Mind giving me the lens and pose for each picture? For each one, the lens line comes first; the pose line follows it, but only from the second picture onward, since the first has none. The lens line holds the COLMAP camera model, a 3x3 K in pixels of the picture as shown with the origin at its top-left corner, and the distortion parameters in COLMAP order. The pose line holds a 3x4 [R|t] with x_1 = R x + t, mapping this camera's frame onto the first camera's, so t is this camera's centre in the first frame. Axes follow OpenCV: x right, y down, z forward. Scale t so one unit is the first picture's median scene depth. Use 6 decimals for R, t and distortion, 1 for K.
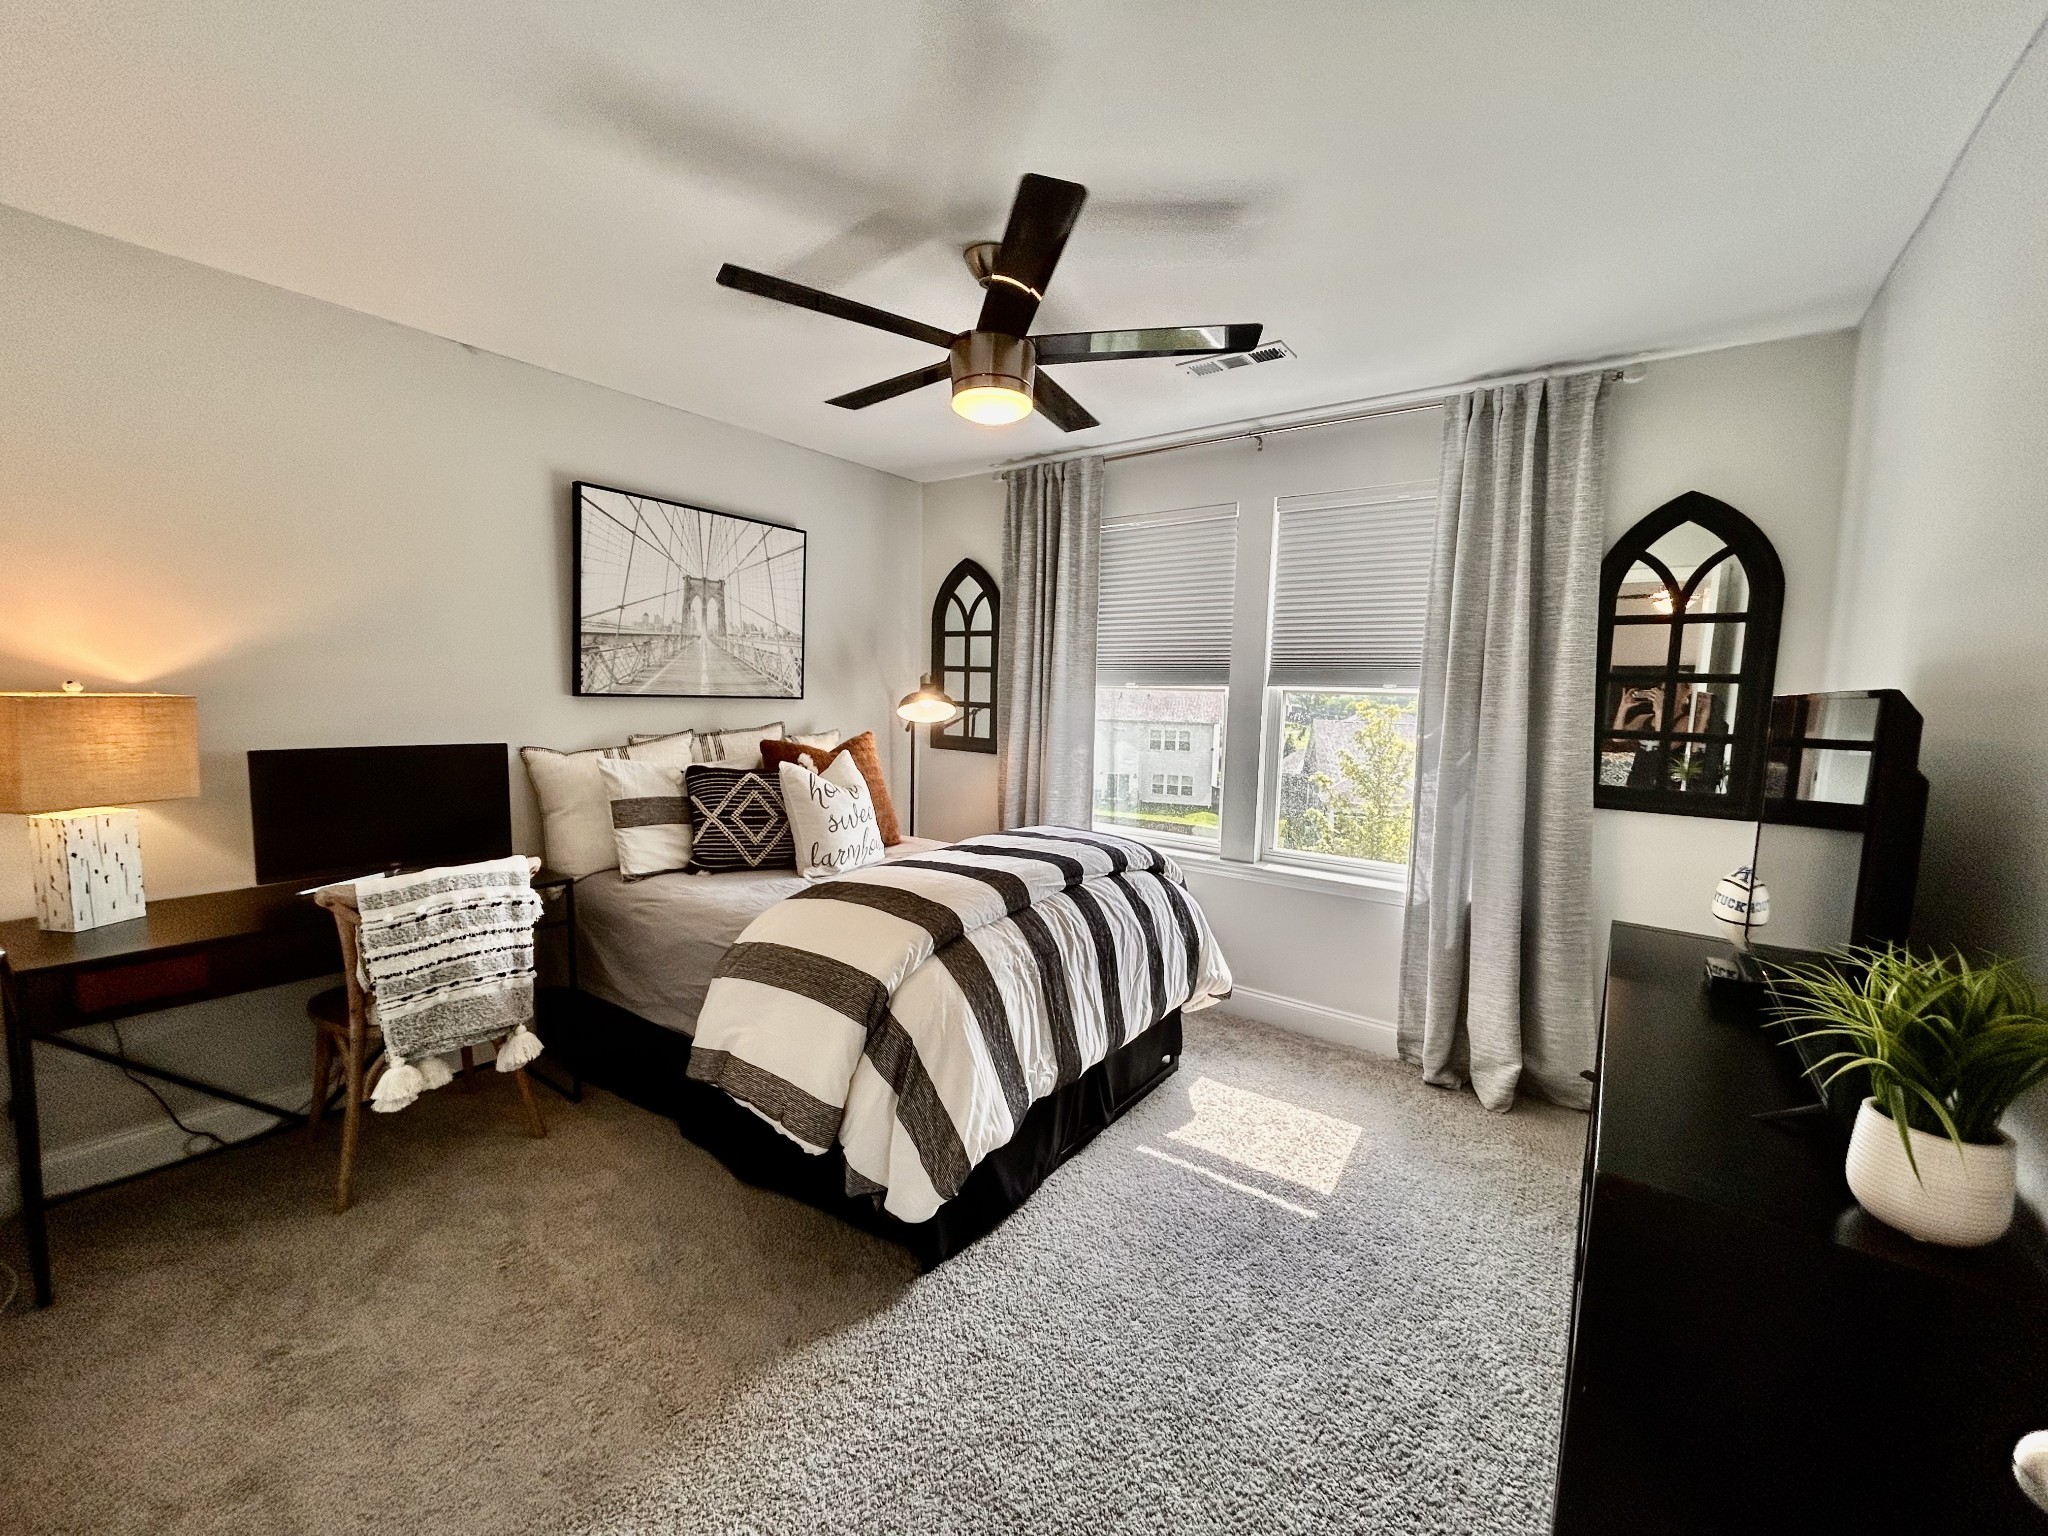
lens RADIAL K [[828.5, 0, 1024.9], [0, 828.5, 767.1], [0, 0, 1]] dist [0.002999, 0.000134]
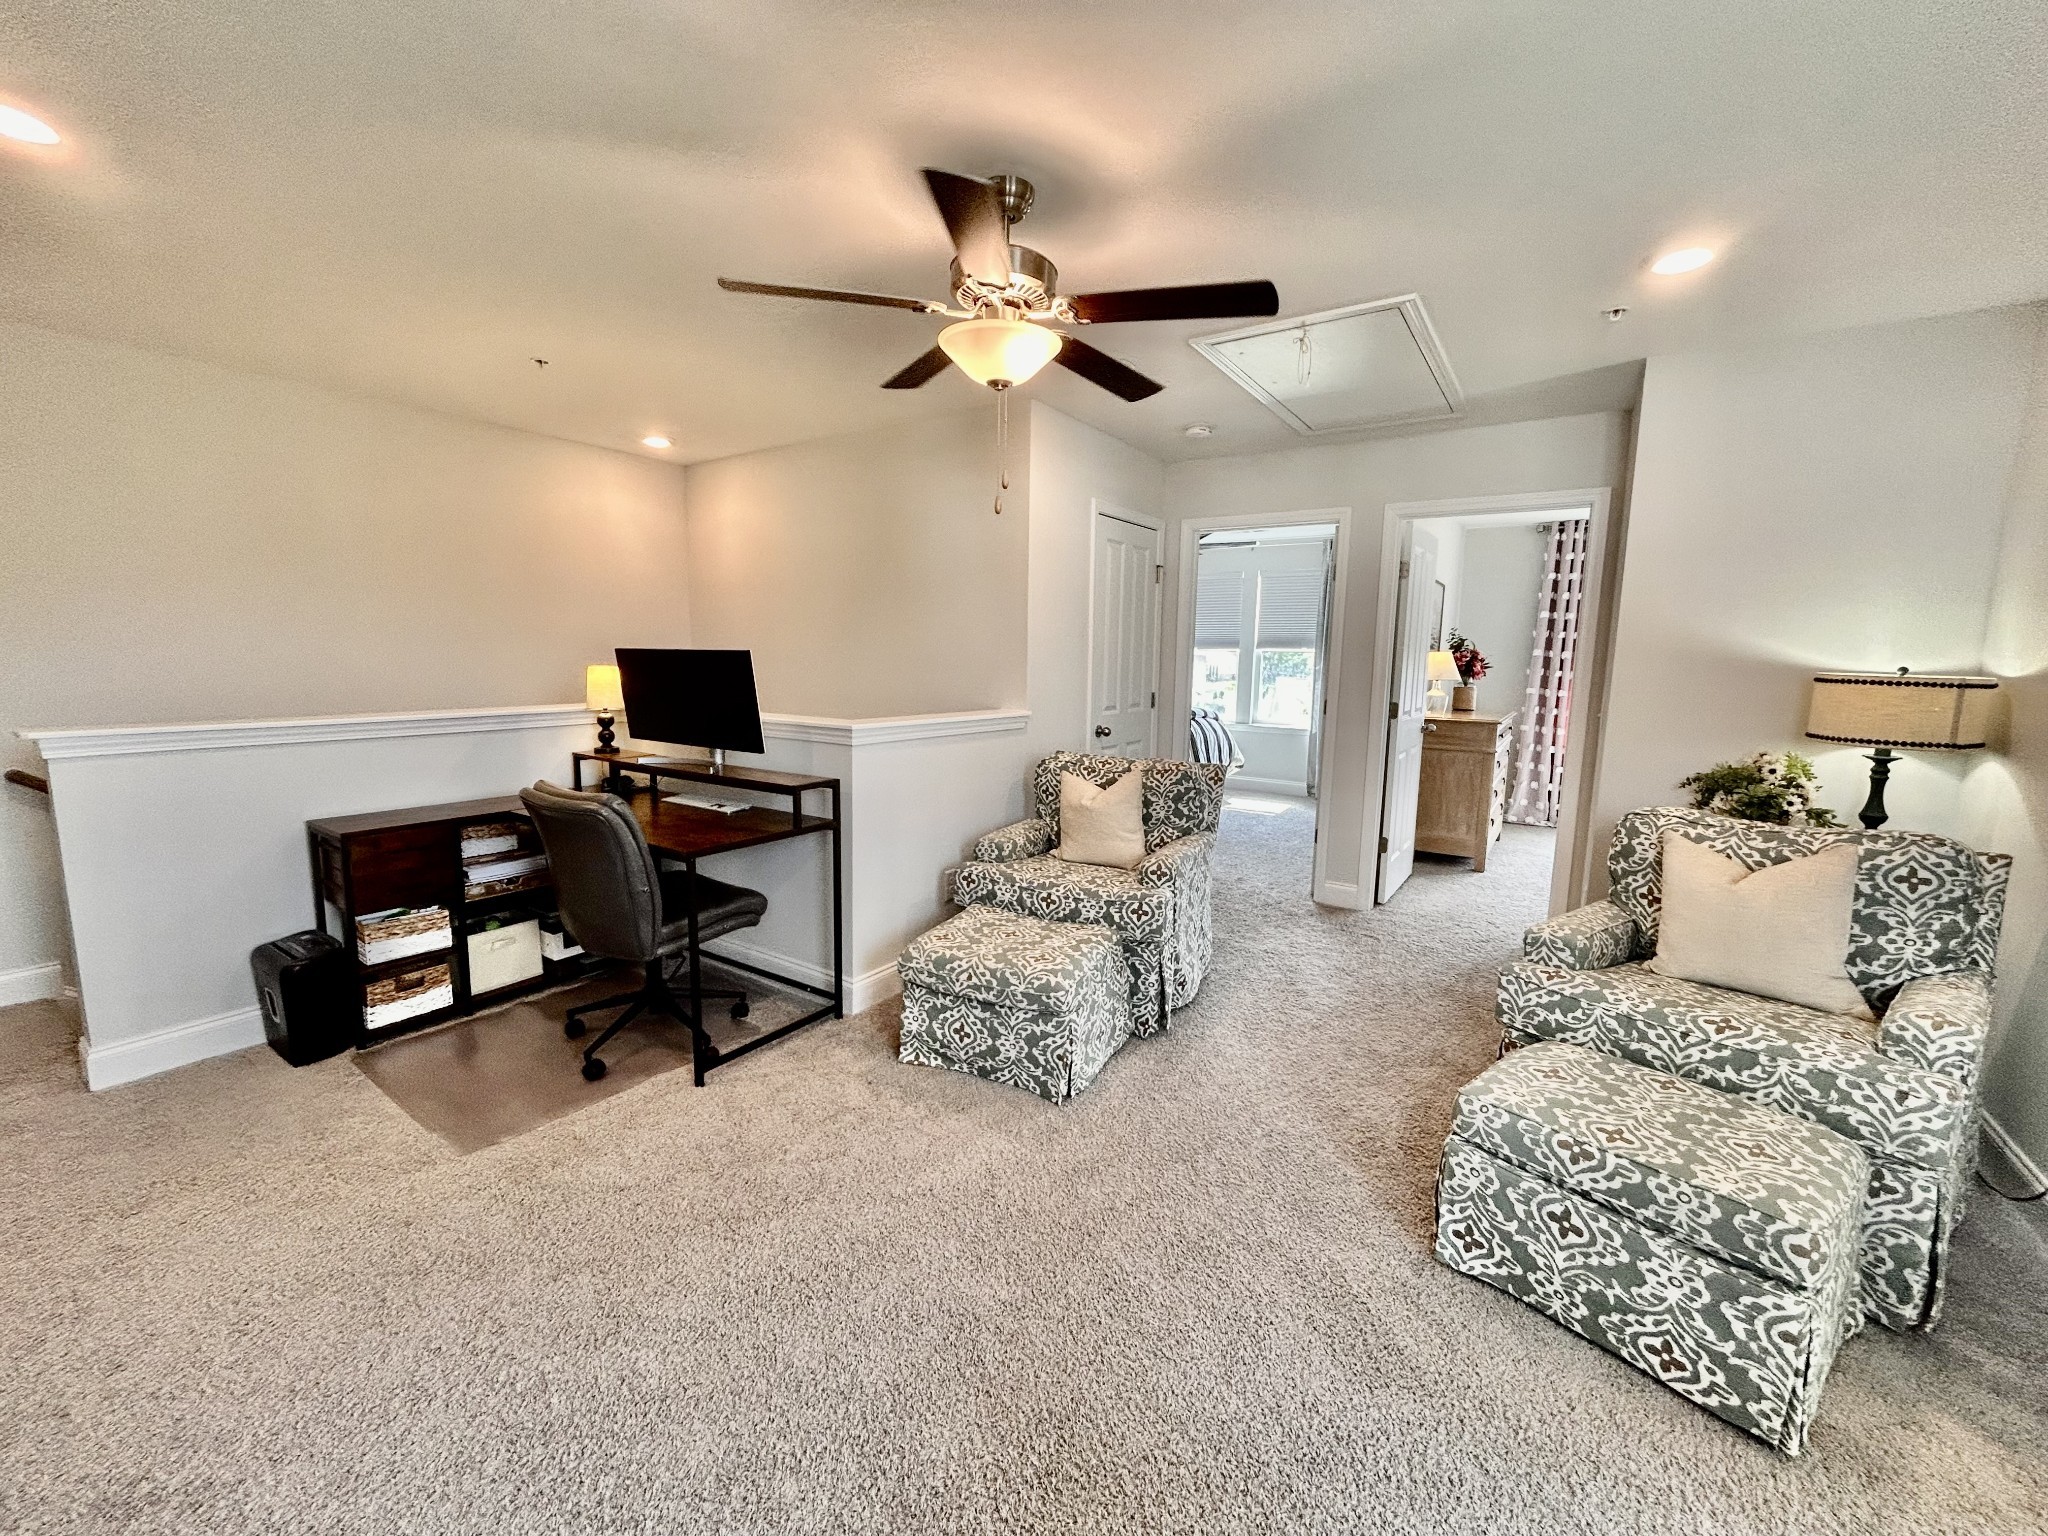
lens RADIAL K [[828.5, 0, 1024.9], [0, 828.5, 767.1], [0, 0, 1]] dist [0.002999, 0.000134]
pose [[0.998945, -0.017214, 0.042582, -0.602831], [0.015187, 0.998758, 0.047461, 0.150844], [-0.043347, -0.046764, 0.997965, -1.730912]]
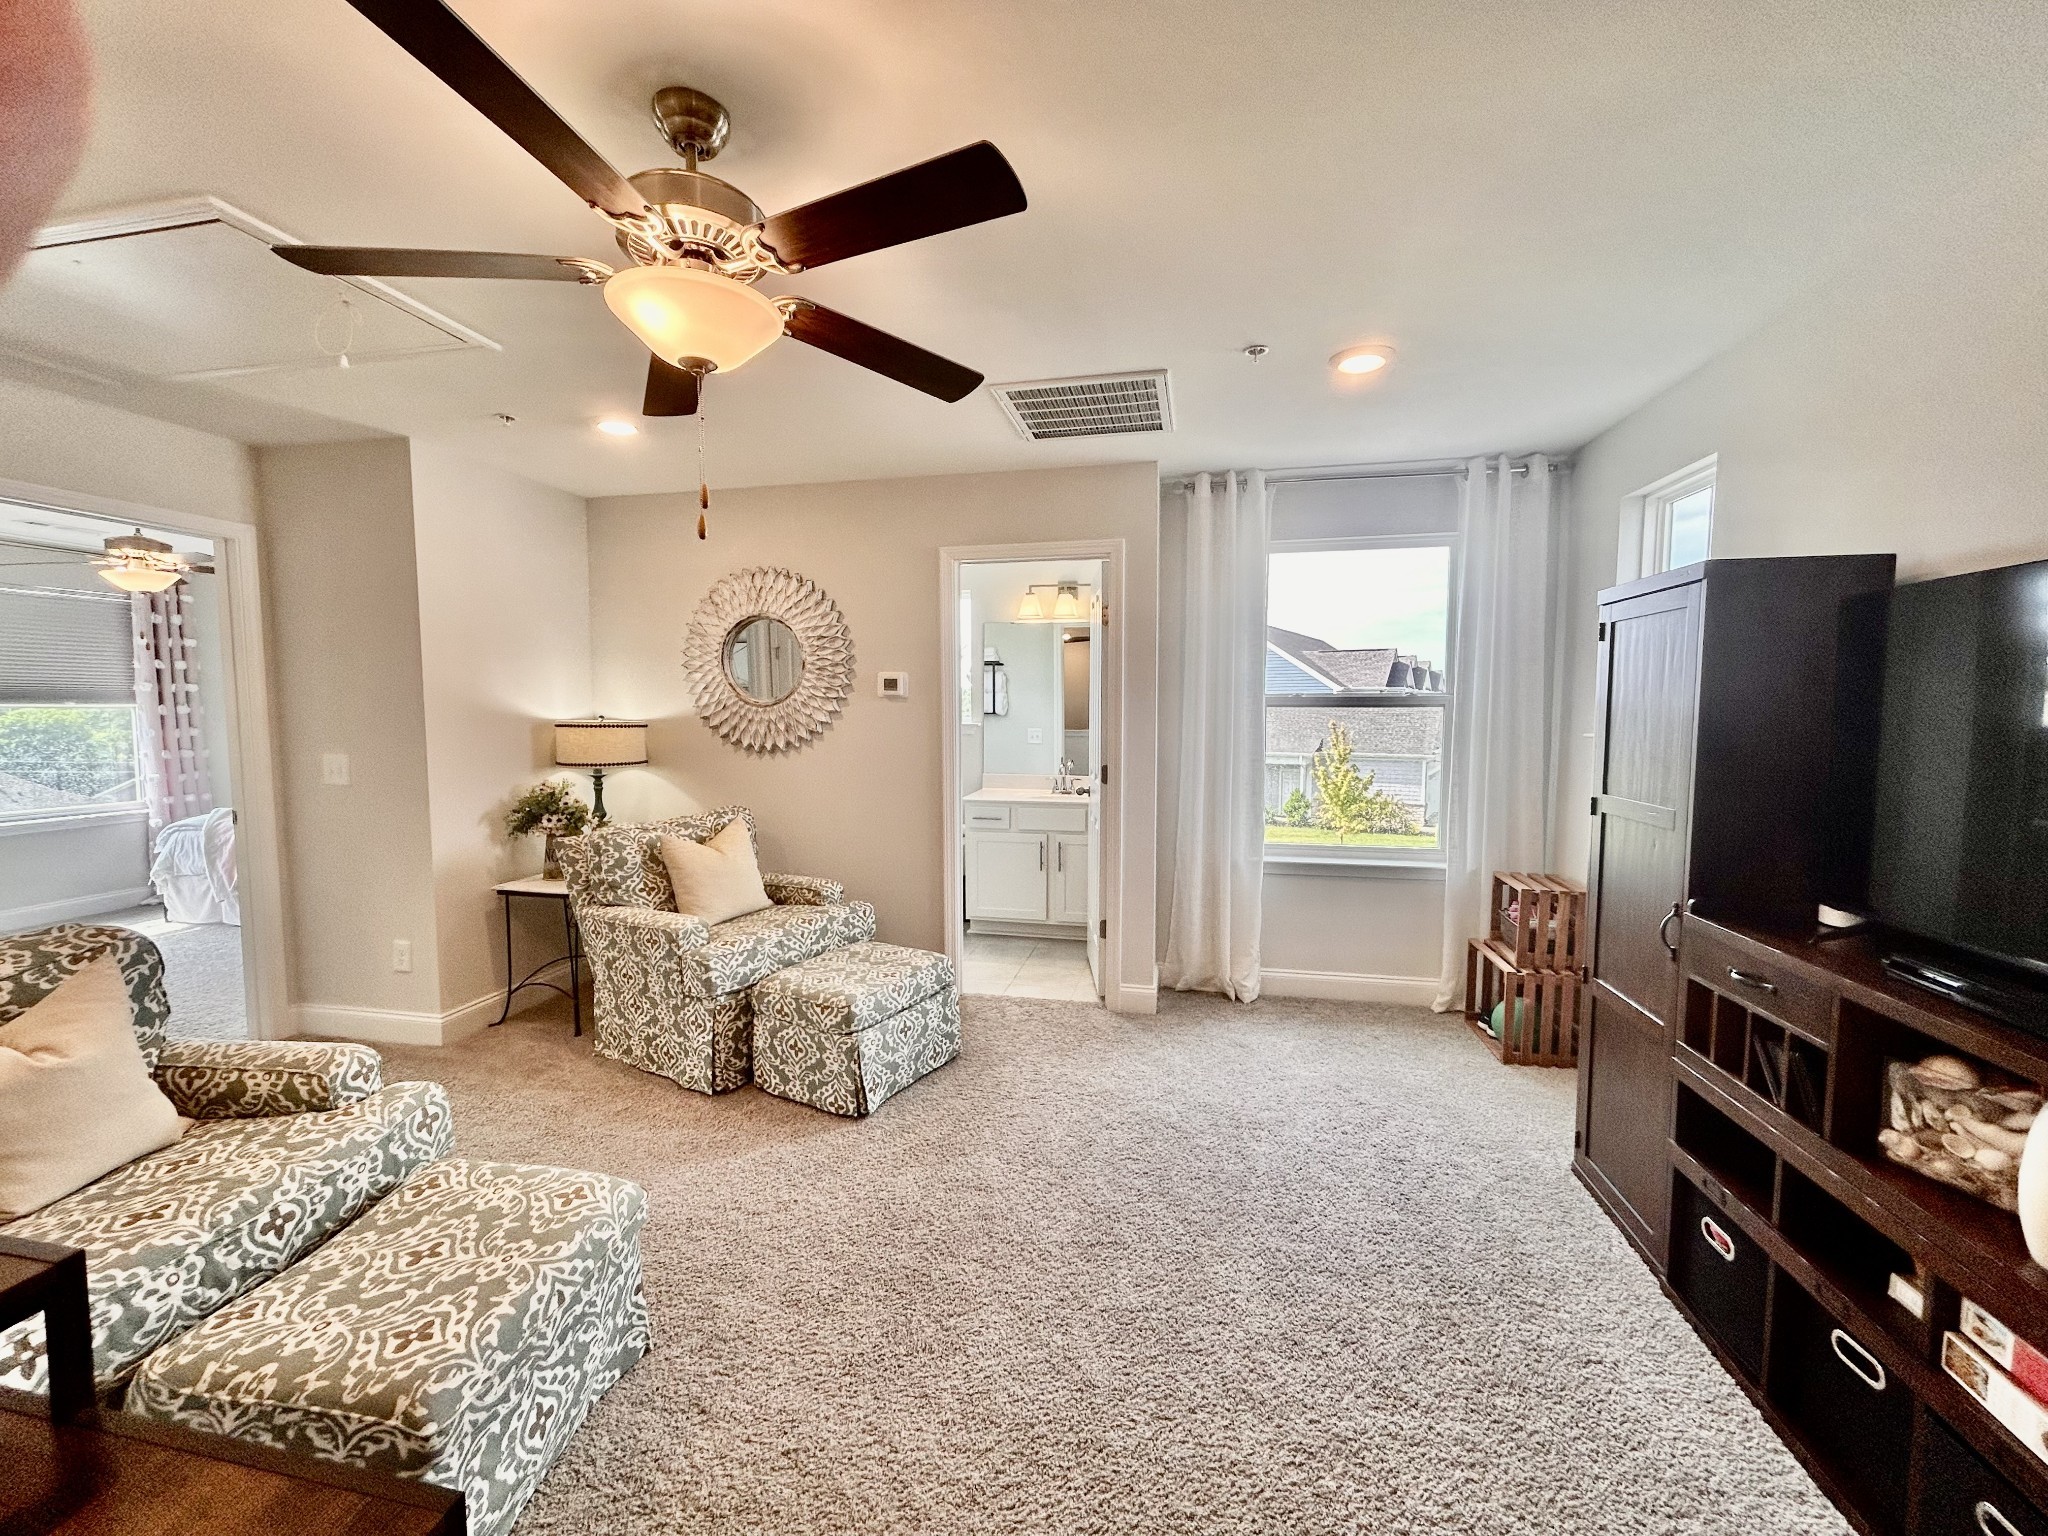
lens RADIAL K [[826.1, 0, 1025.1], [0, 826.1, 764.1], [0, 0, 1]] dist [-0.000052, -0.000582]
pose [[-0.414744, -0.089936, 0.905483, -1.202286], [0.072220, 0.988711, 0.131282, 0.044256], [-0.907068, 0.119842, -0.403567, -0.905027]]
